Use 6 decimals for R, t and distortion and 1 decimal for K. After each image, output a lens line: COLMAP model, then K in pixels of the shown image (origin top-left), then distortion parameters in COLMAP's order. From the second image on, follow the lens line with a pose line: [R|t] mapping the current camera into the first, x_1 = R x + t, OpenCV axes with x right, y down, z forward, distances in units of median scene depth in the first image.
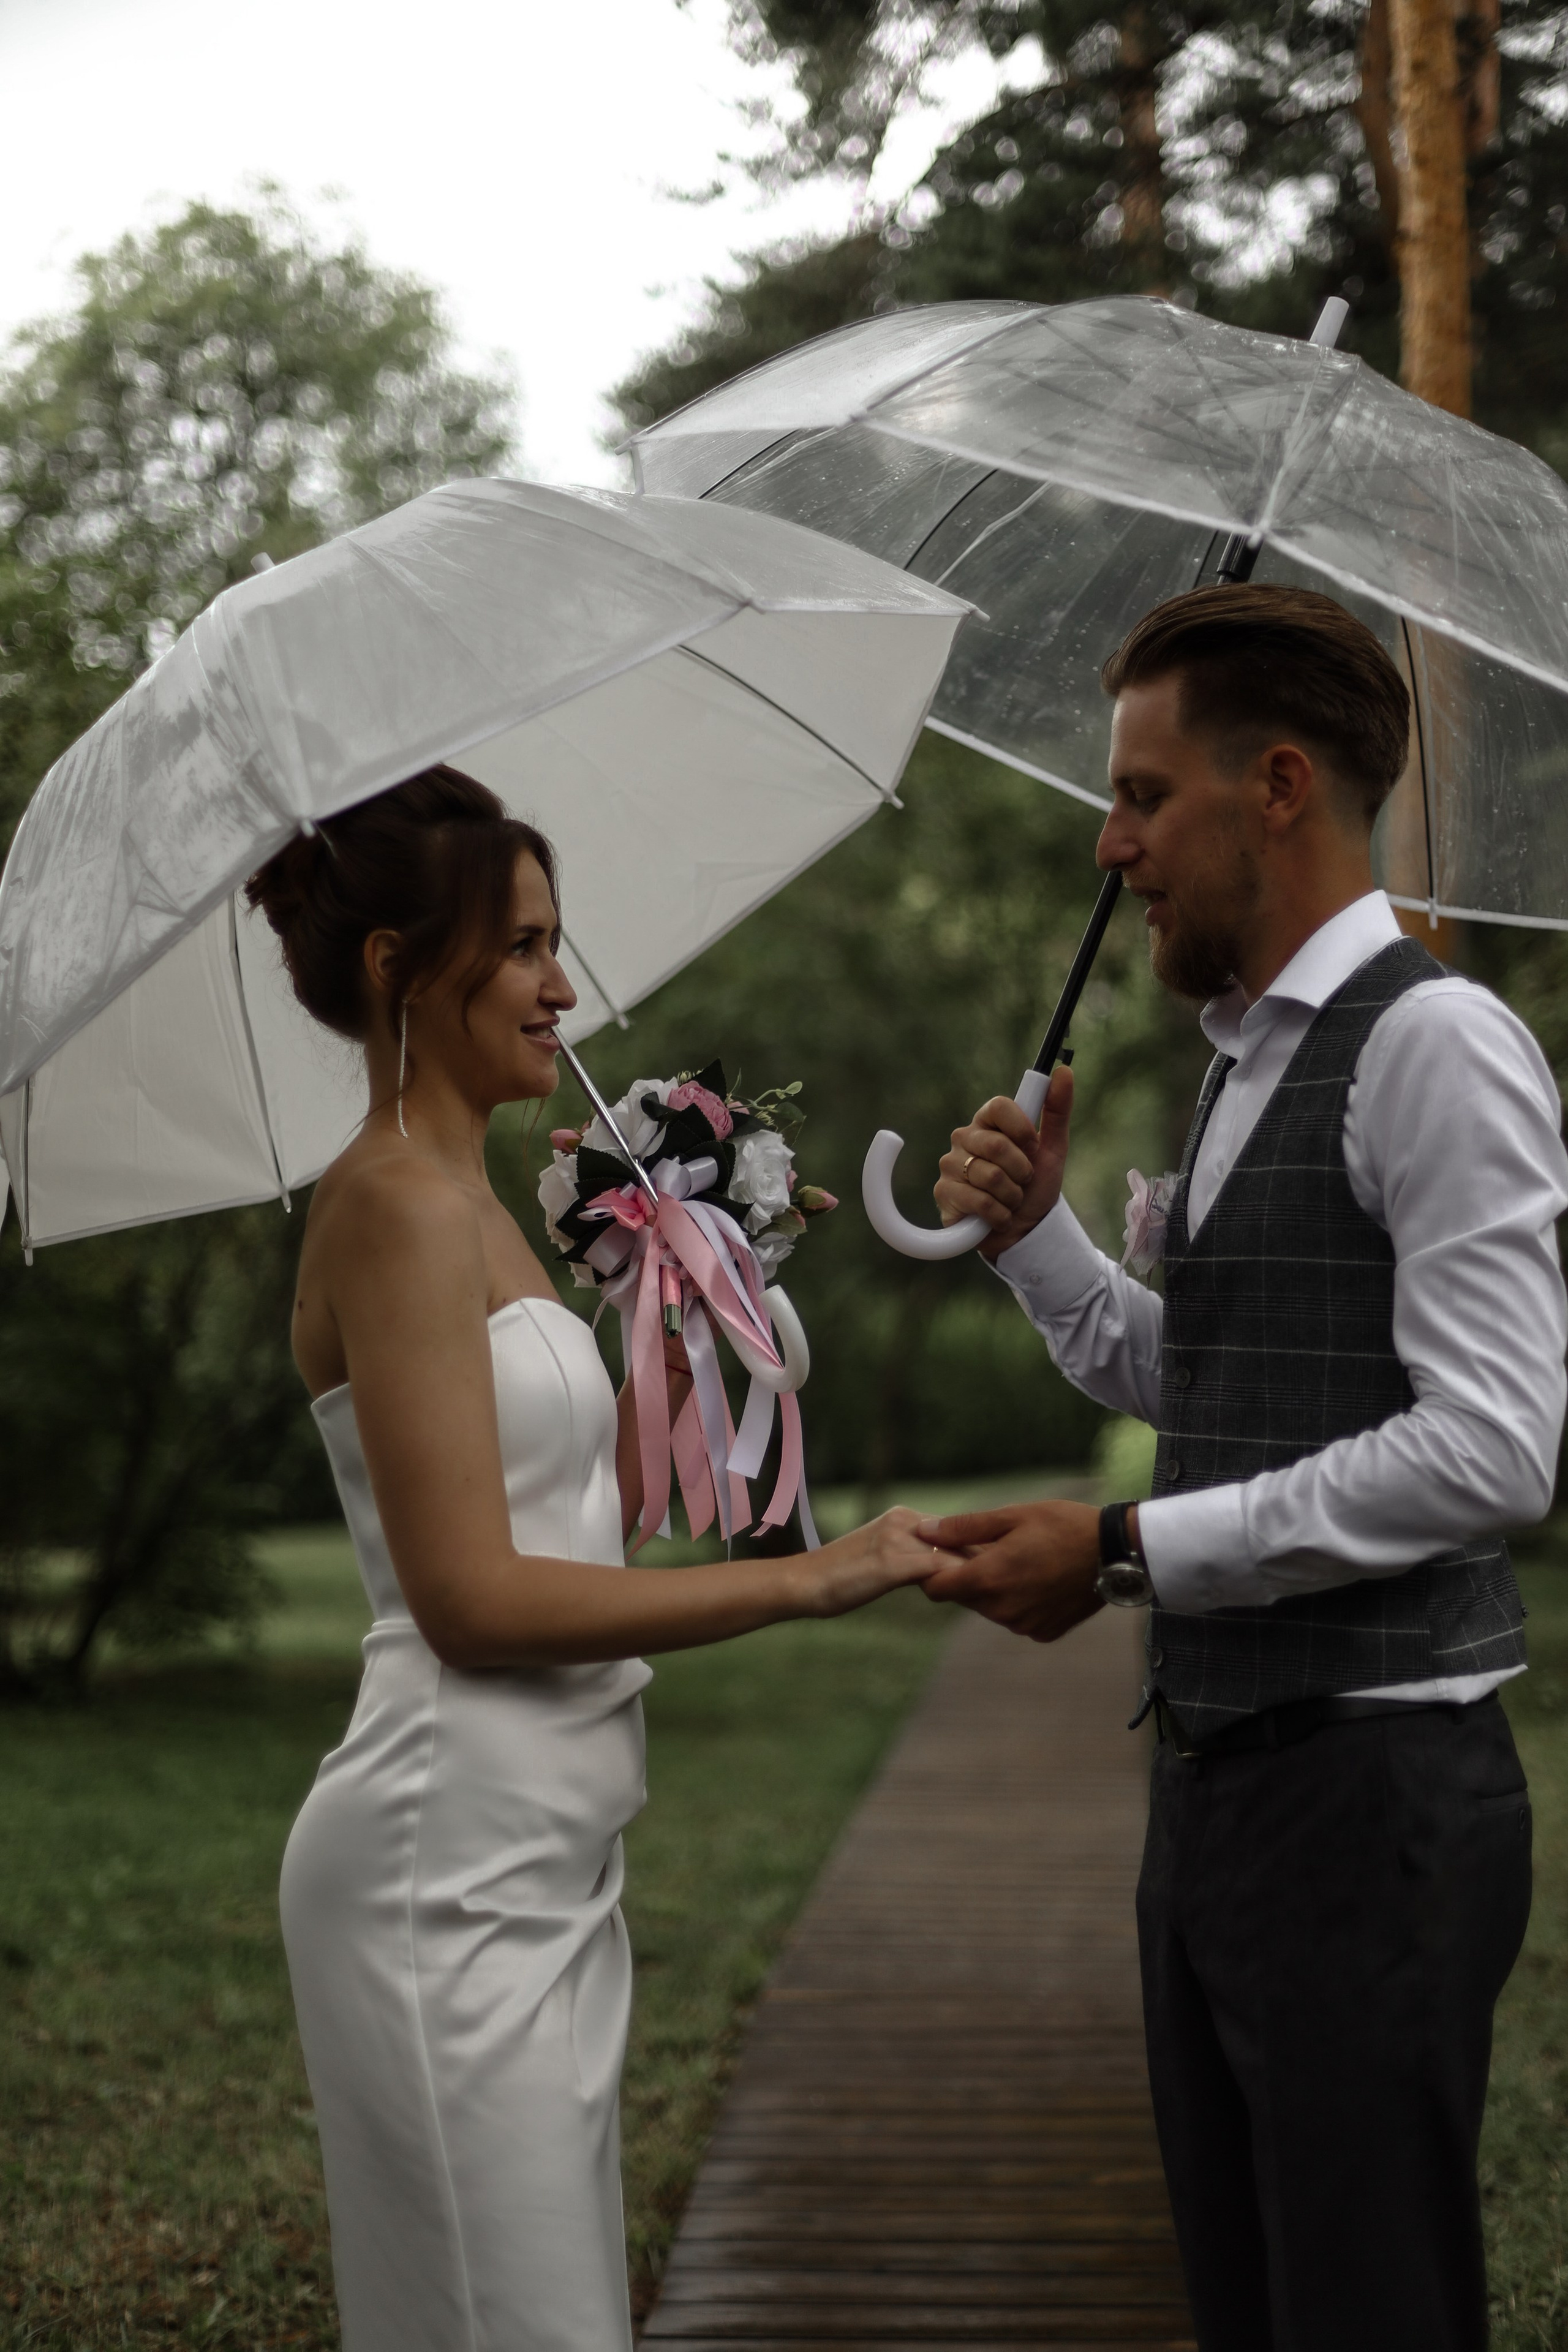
lens RADIAL K [[3238.5, 0, 784.0], [0, 3238.5, 1176.0], [0, 0, 1]] dist [0.017783, -0.016178]
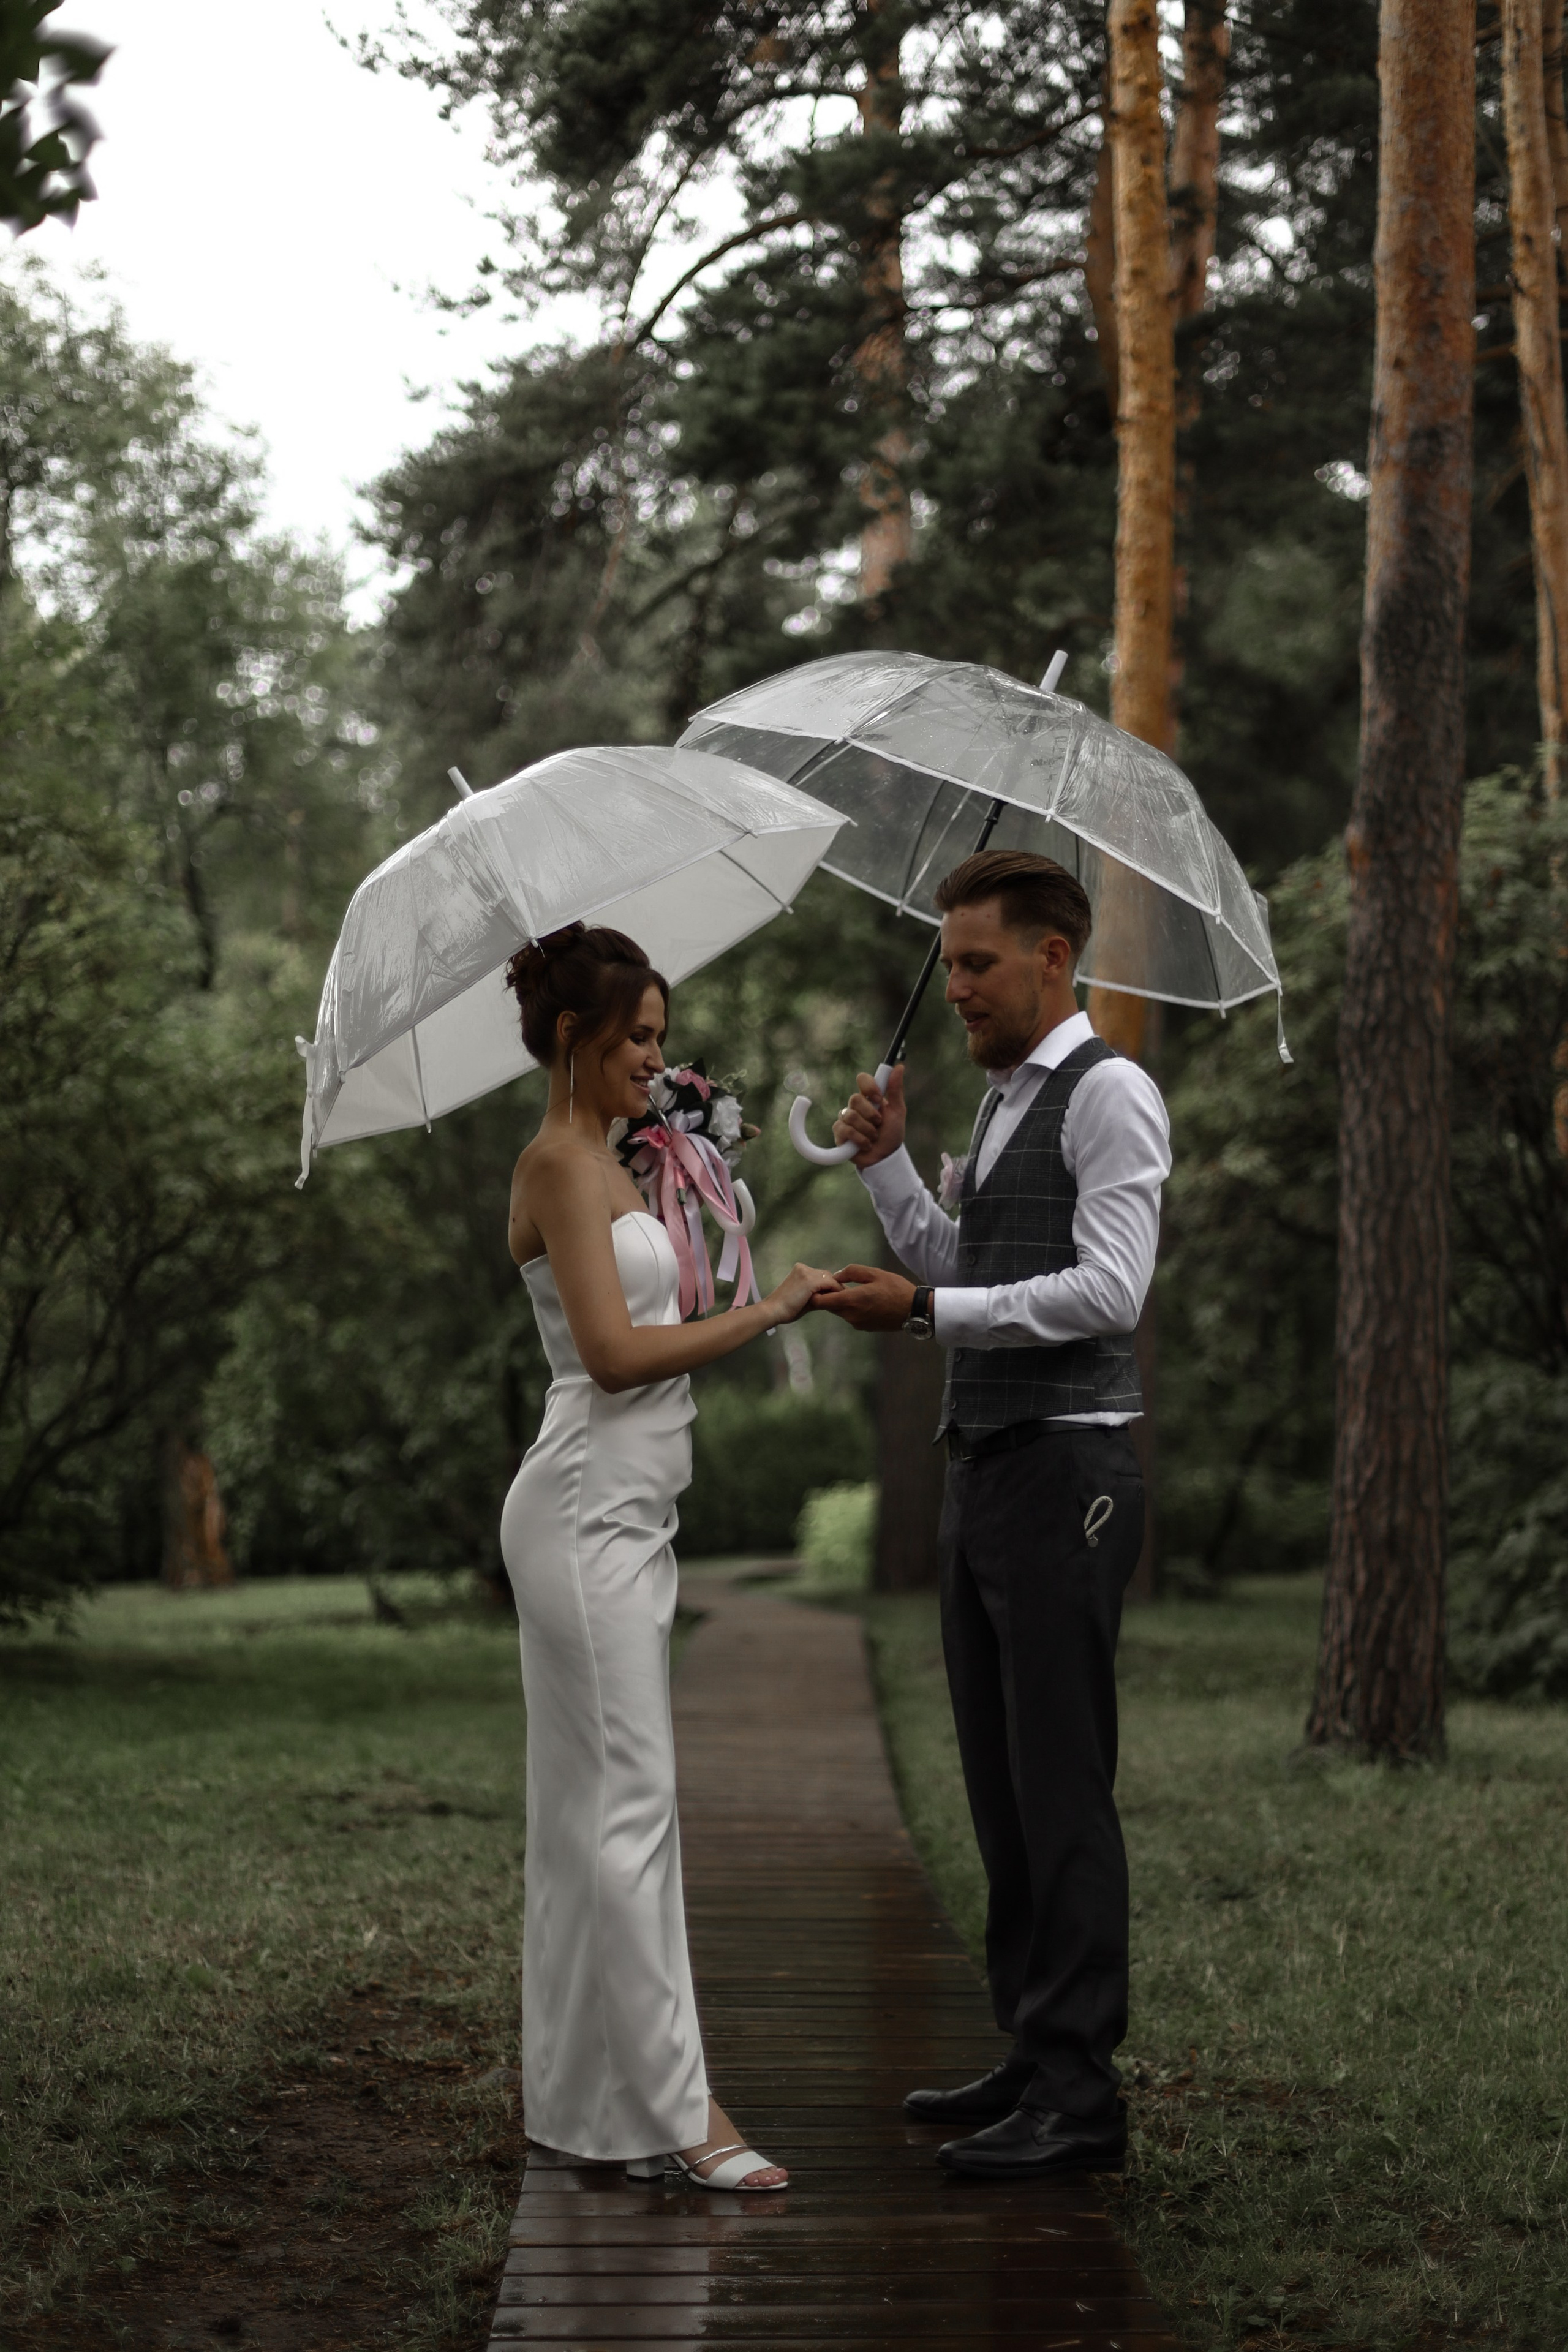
lens RADIAL K [[3238.5, 0, 784.0], [0, 3238.5, 1176.0], [0, 0, 1]] dist [0.017783, -0.016178]
pose [[0.995120, 0.034416, 0.092475, -0.023189], [-0.032185, 0.999156, -0.025517, 0.008995], [-0.093275, 0.022416, 0.995388, -0.118730]]
